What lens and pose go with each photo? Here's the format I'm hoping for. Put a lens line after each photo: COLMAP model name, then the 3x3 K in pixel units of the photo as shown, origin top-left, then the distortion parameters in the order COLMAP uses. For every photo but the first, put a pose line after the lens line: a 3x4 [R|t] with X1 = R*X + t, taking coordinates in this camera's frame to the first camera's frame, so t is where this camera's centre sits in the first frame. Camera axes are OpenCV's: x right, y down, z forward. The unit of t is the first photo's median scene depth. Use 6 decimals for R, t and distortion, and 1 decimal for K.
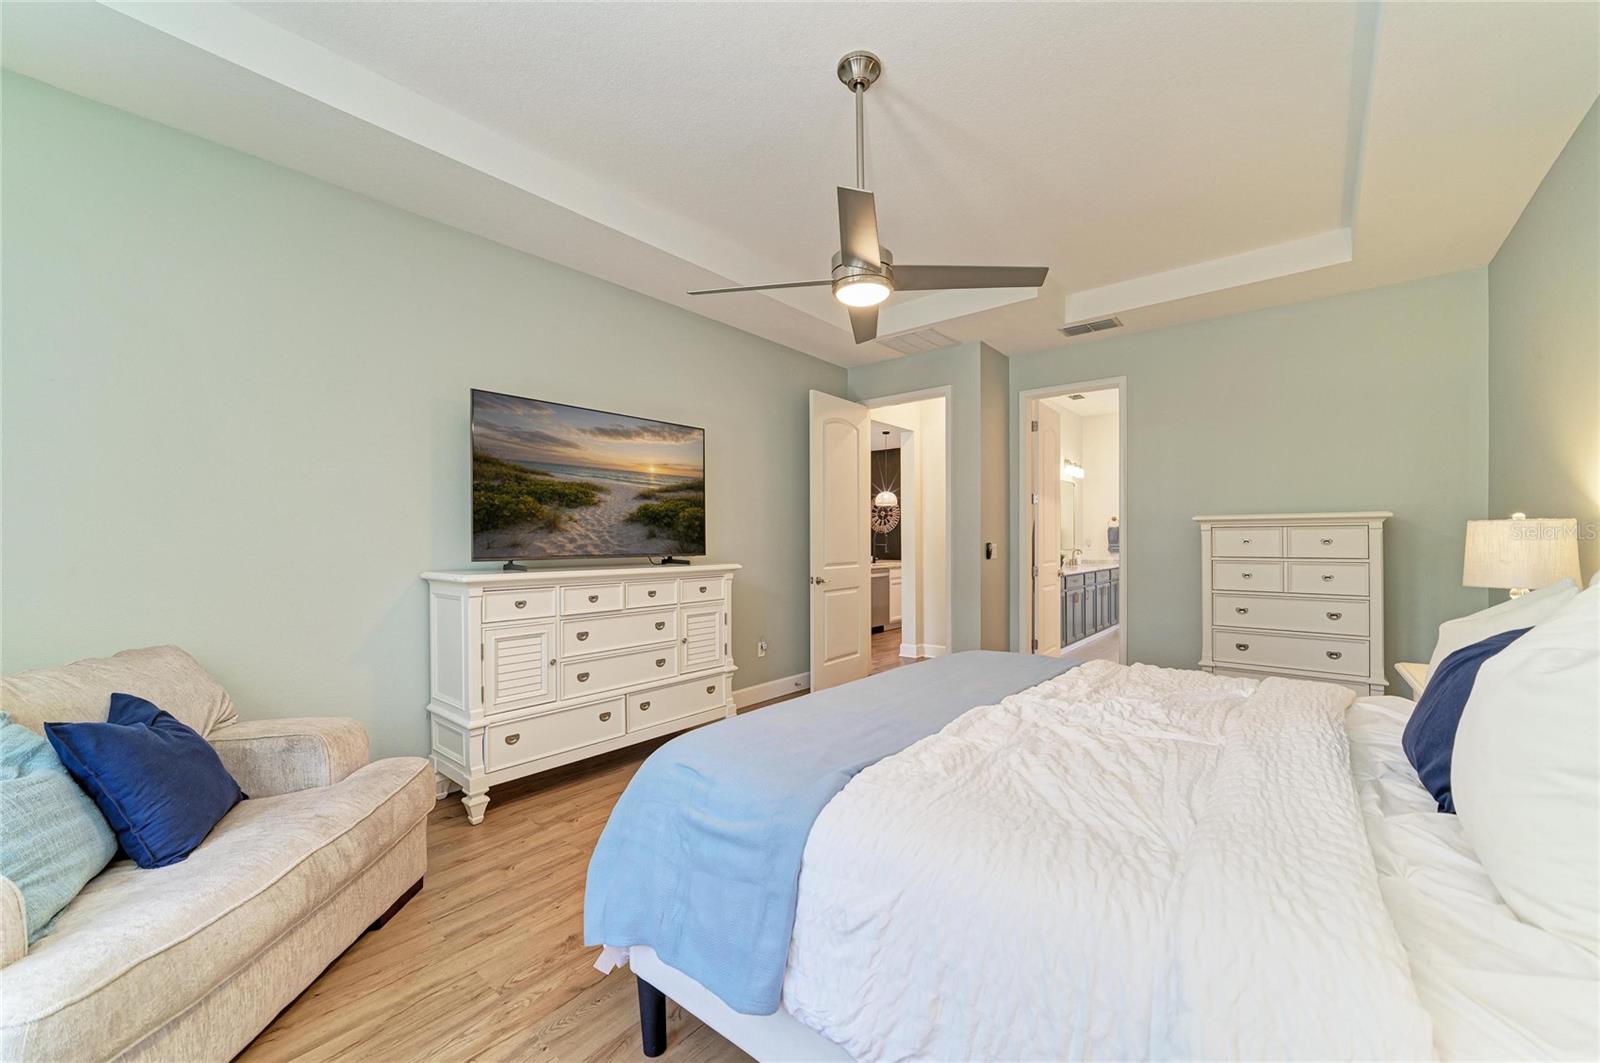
lens RADIAL K [[656.4, 0, 805.1], [0, 656.4, 537.2], [0, 0, 1]] dist [-0.013328, 0.005437]
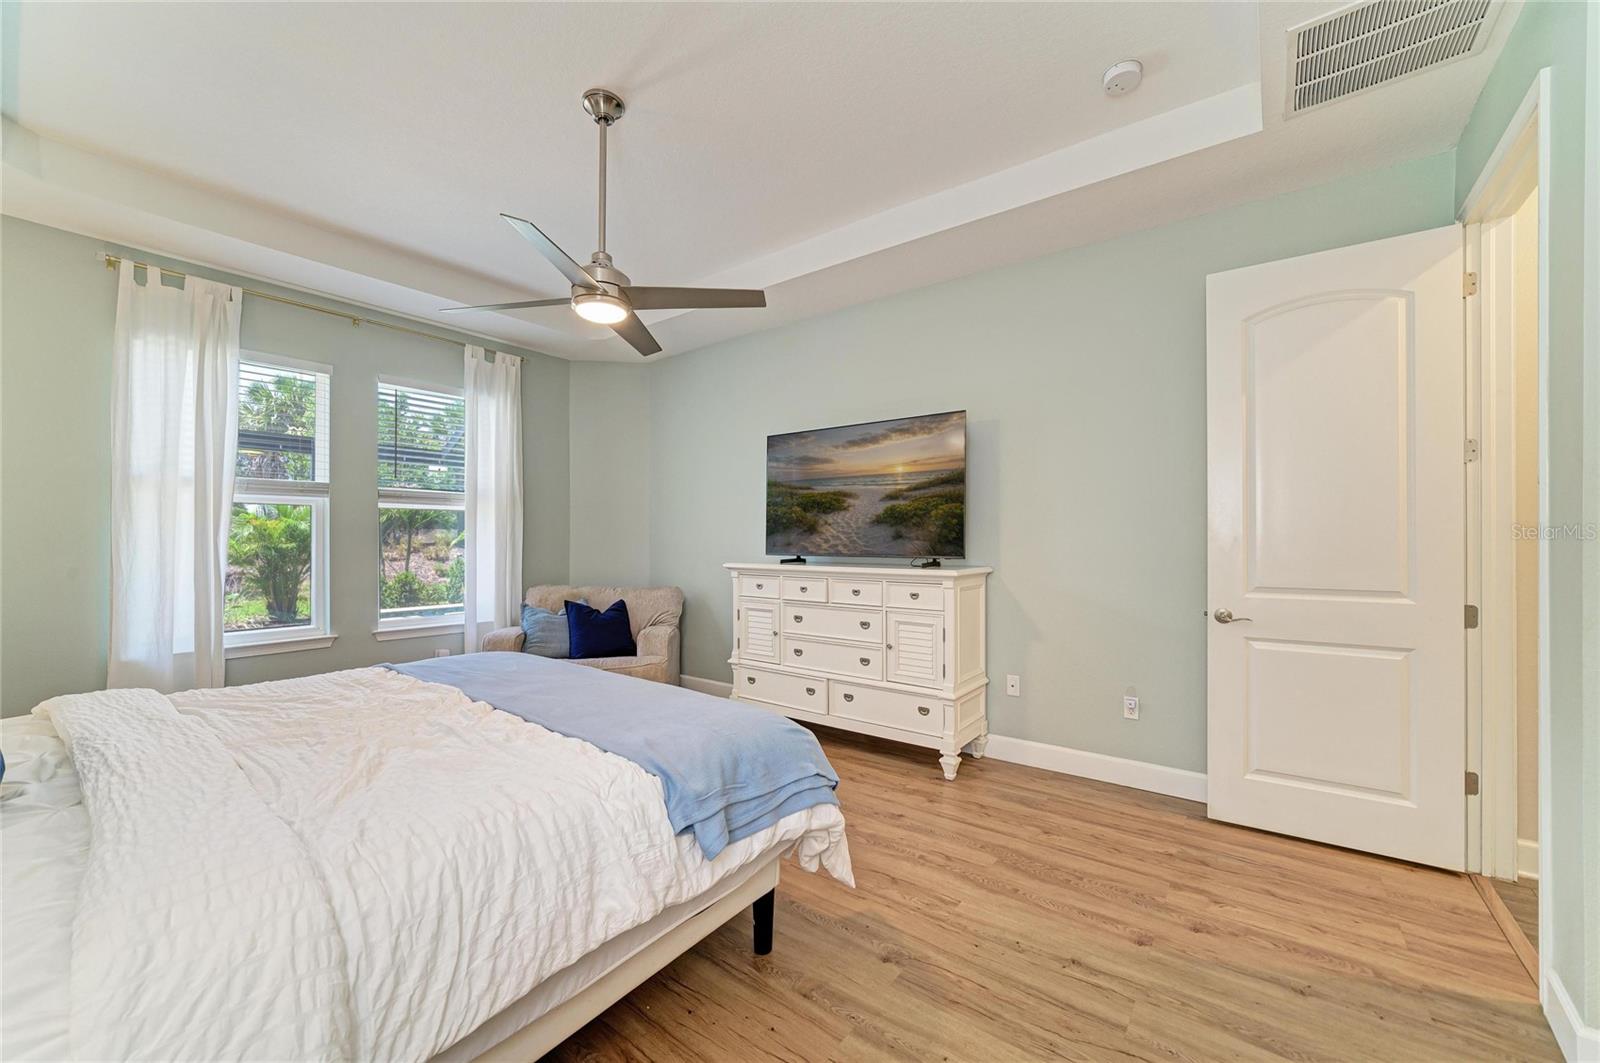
lens RADIAL K [[587.4, 0, 802.2], [0, 587.4, 539.1], [0, 0, 1]] dist [-0.024390, 0.006230]
pose [[0.039489, 0.001411, -0.999219, 0.681245], [0.002638, 0.999995, 0.001517, 0.000347], [0.999217, -0.002695, 0.039485, 0.867228]]
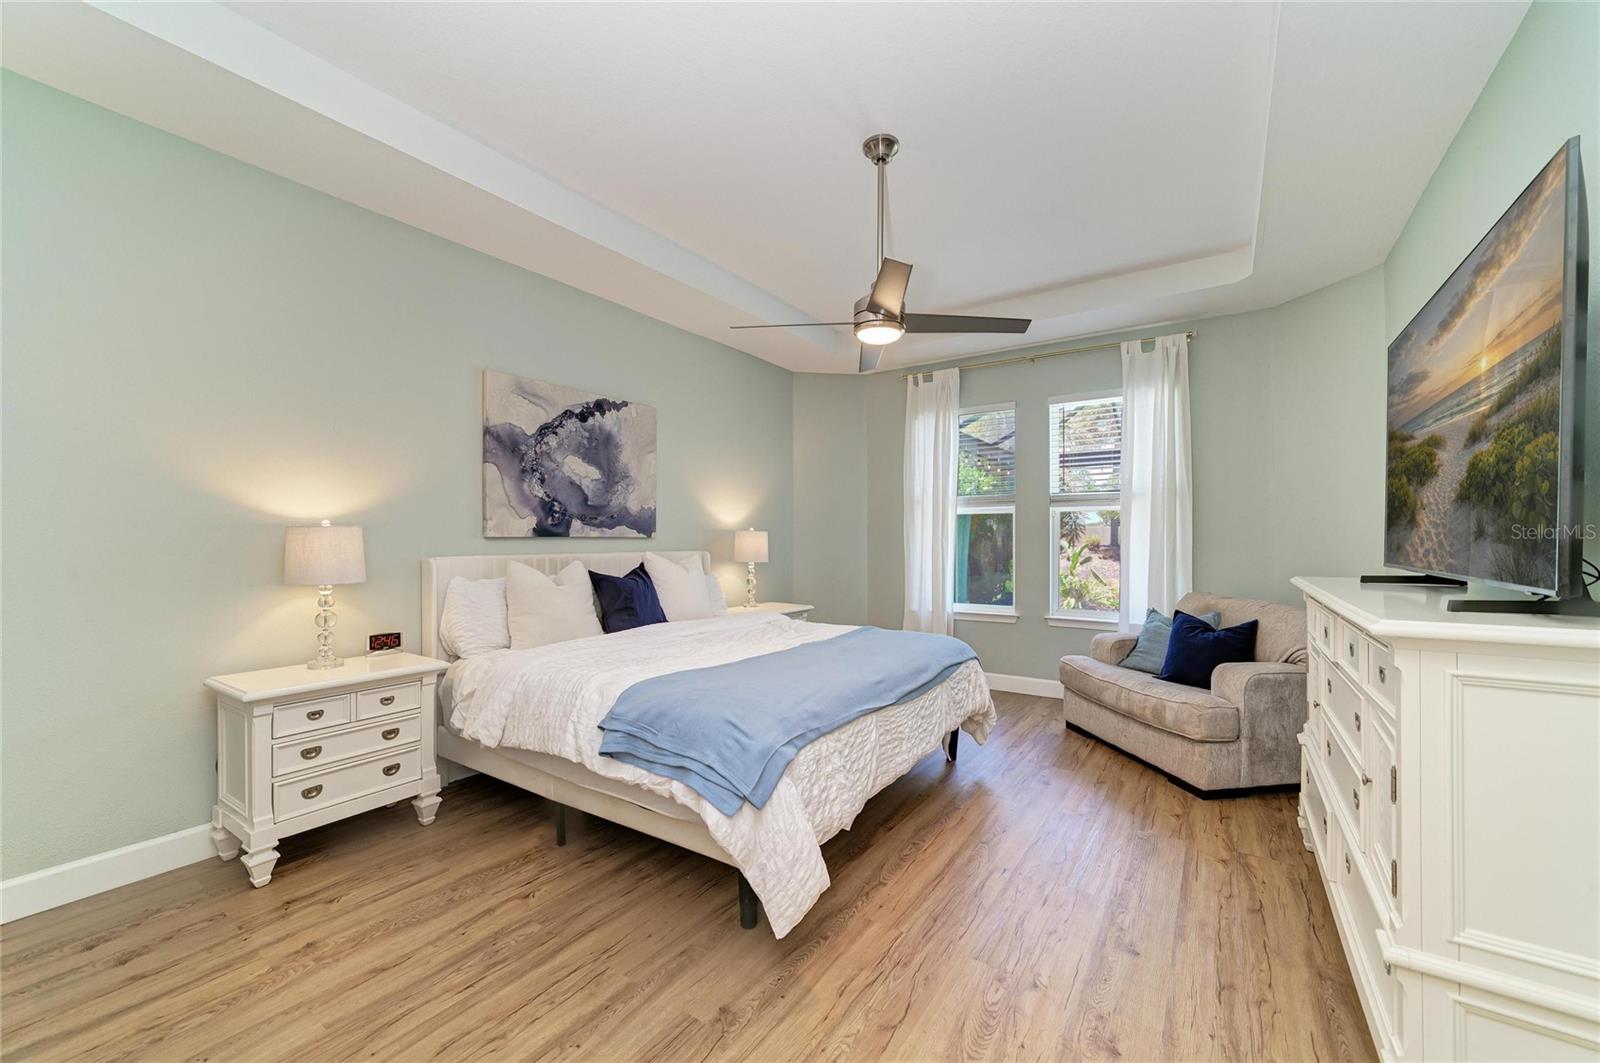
lens RADIAL K [[581.4, 0, 803.3], [0, 581.4, 538.7], [0, 0, 1]] dist [-0.017596, 0.005332]
pose [[-0.989532, 0.005354, -0.144218, 0.235038], [0.005647, 0.999983, -0.001622, 0.000173], [0.144206, -0.002420, -0.989545, 1.355120]]
